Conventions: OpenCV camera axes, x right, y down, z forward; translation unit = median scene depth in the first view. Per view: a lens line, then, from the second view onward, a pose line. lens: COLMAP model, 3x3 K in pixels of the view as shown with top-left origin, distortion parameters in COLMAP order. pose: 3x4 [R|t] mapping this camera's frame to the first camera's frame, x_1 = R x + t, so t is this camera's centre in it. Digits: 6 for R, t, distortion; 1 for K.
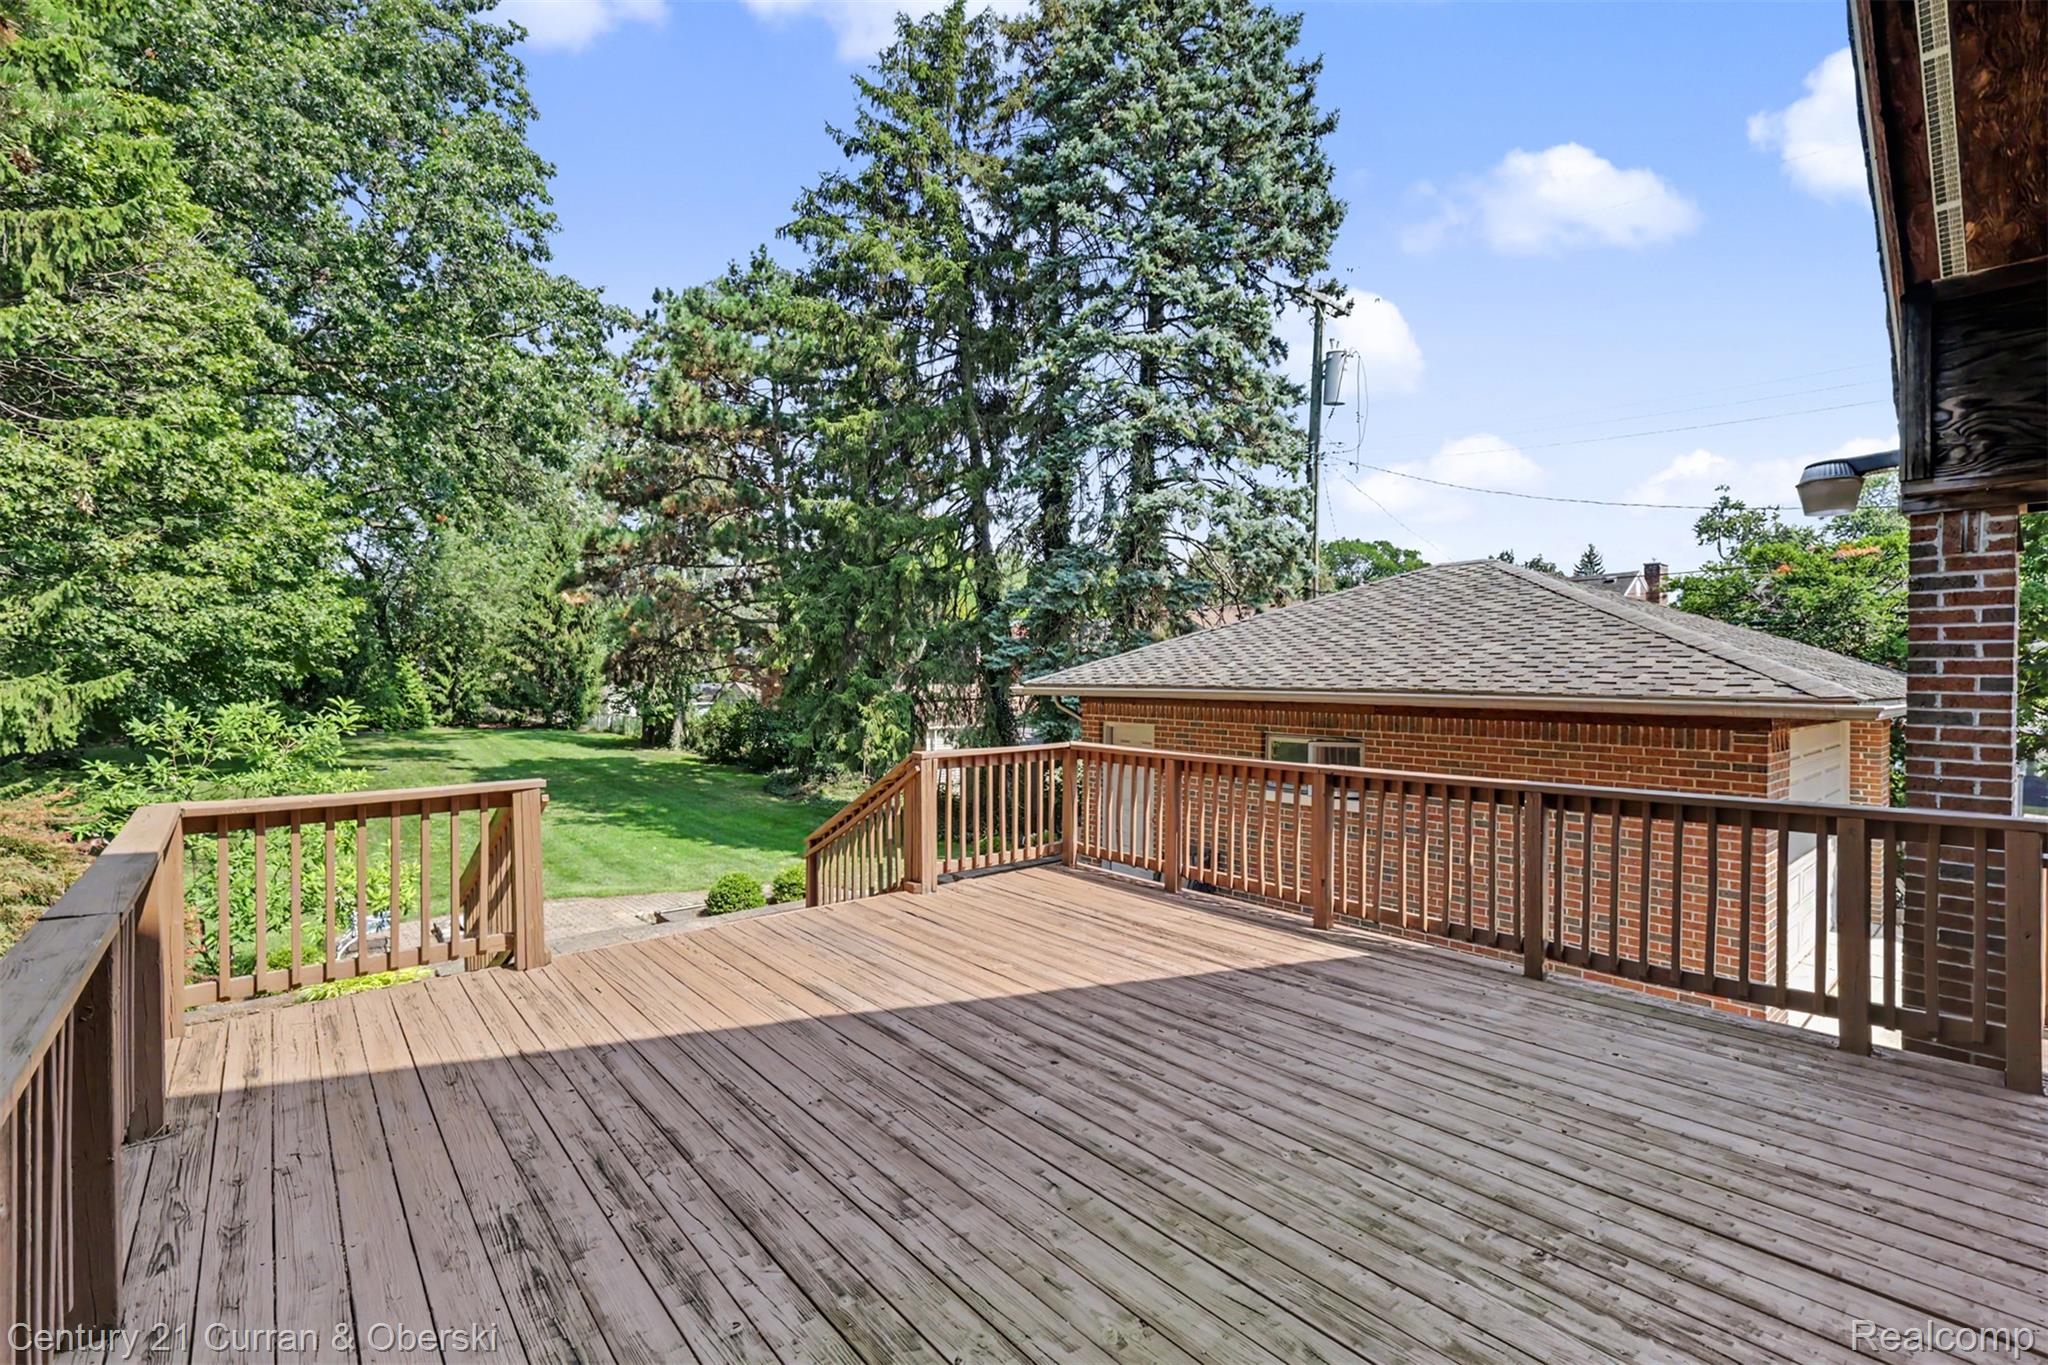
lens RADIAL K [[878.7, 0, 1024.0], [0, 878.7, 667.4], [0, 0, 1]] dist [-0.000754, -0.000702]
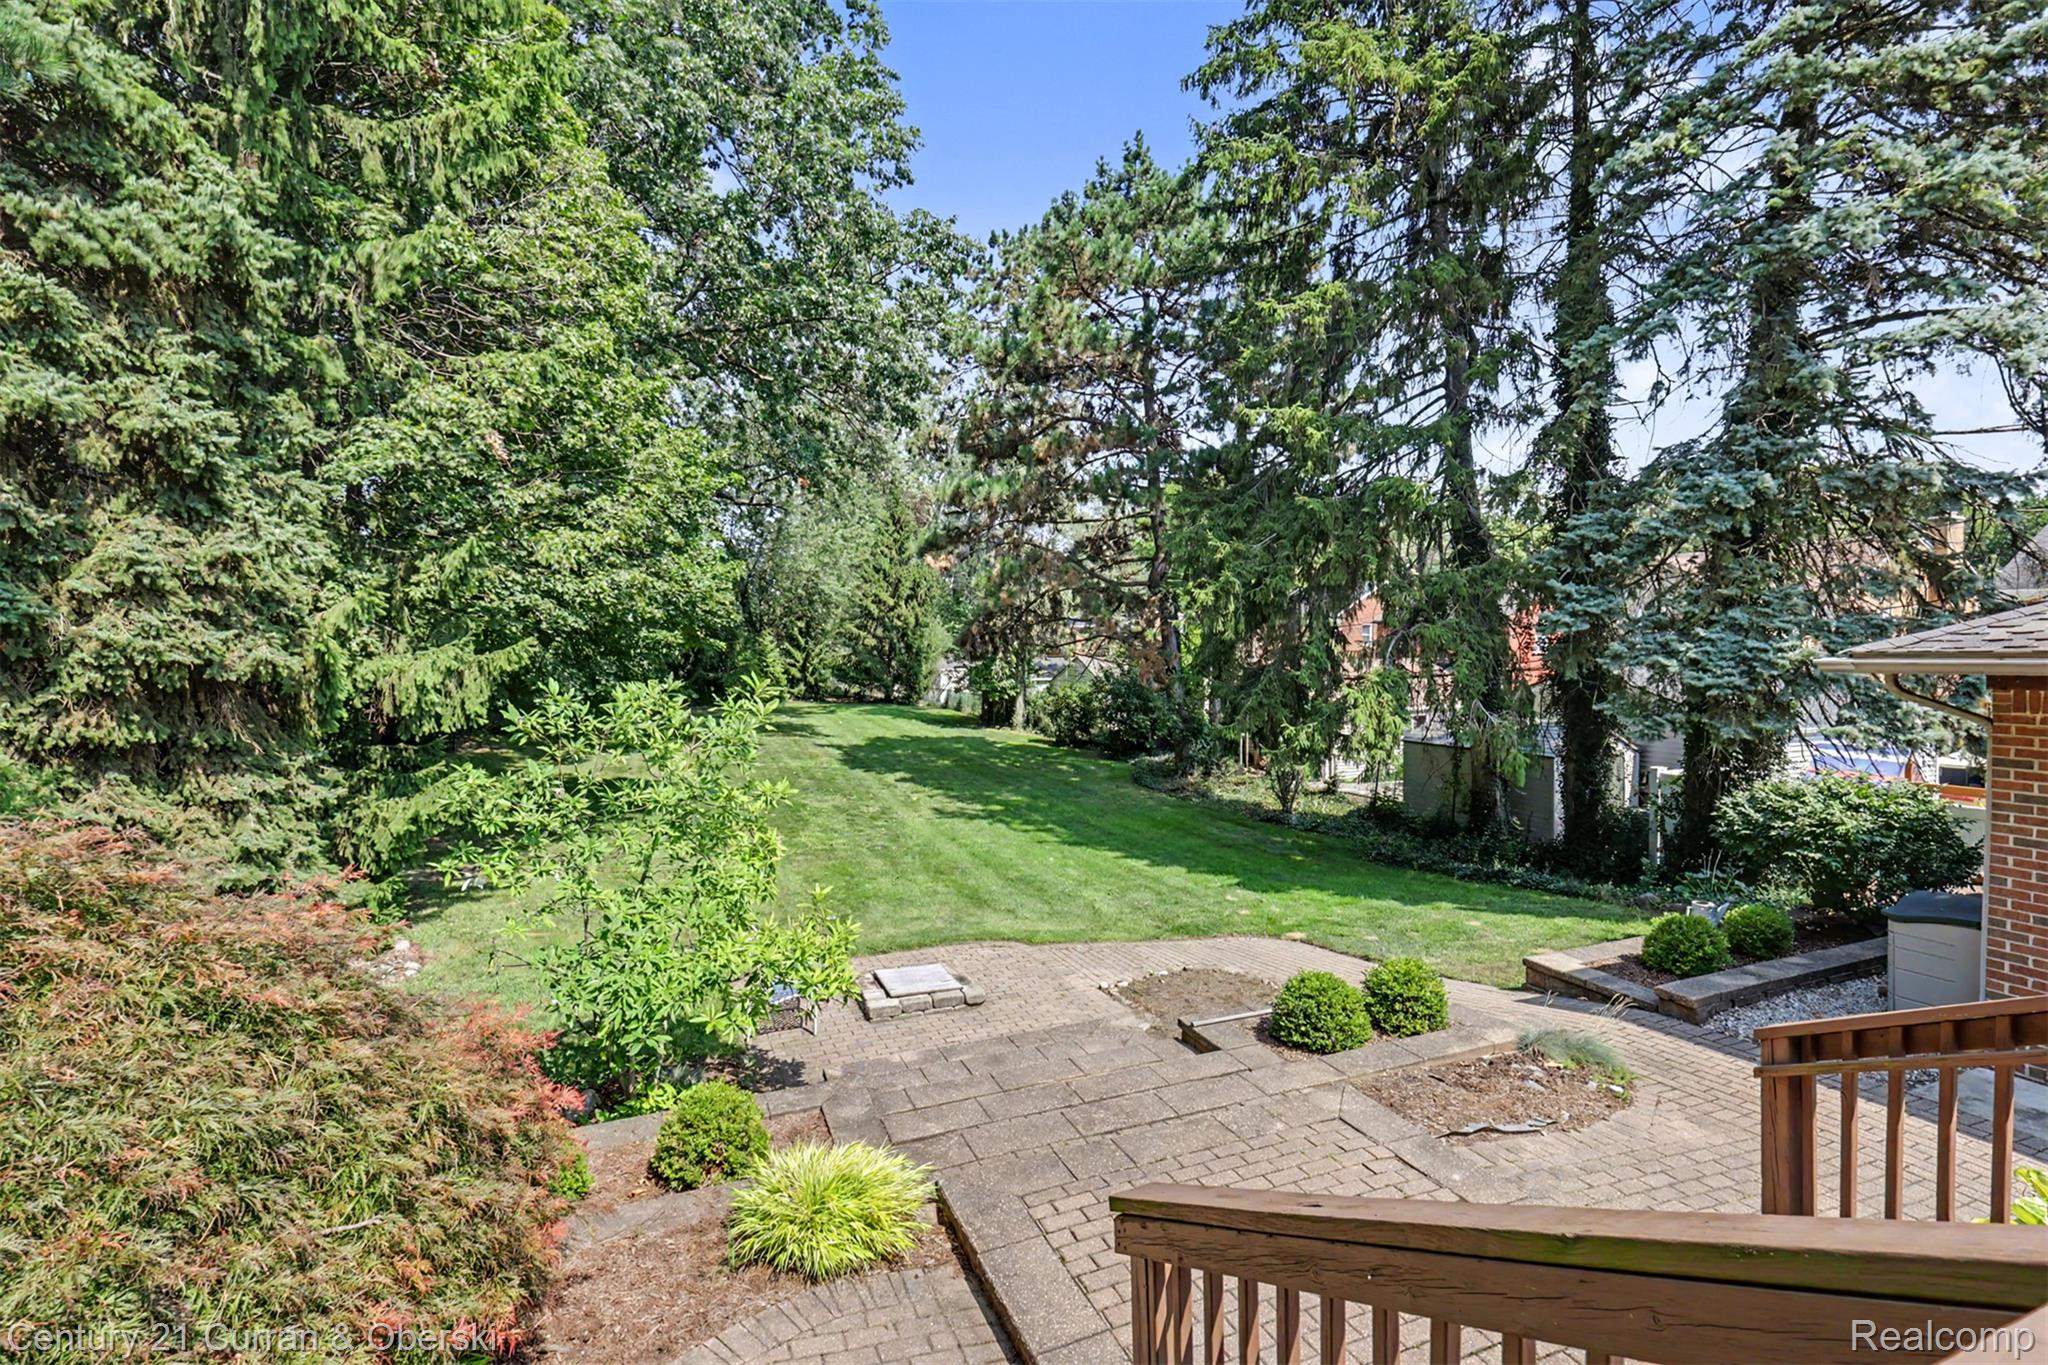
lens RADIAL K [[878.7, 0, 1024.0], [0, 878.7, 667.4], [0, 0, 1]] dist [-0.000754, -0.000702]
pose [[0.952580, 0.004112, -0.304260, -0.157541], [0.004189, 0.999637, 0.026624, 0.005585], [0.304259, -0.026636, 0.952217, 0.172876]]
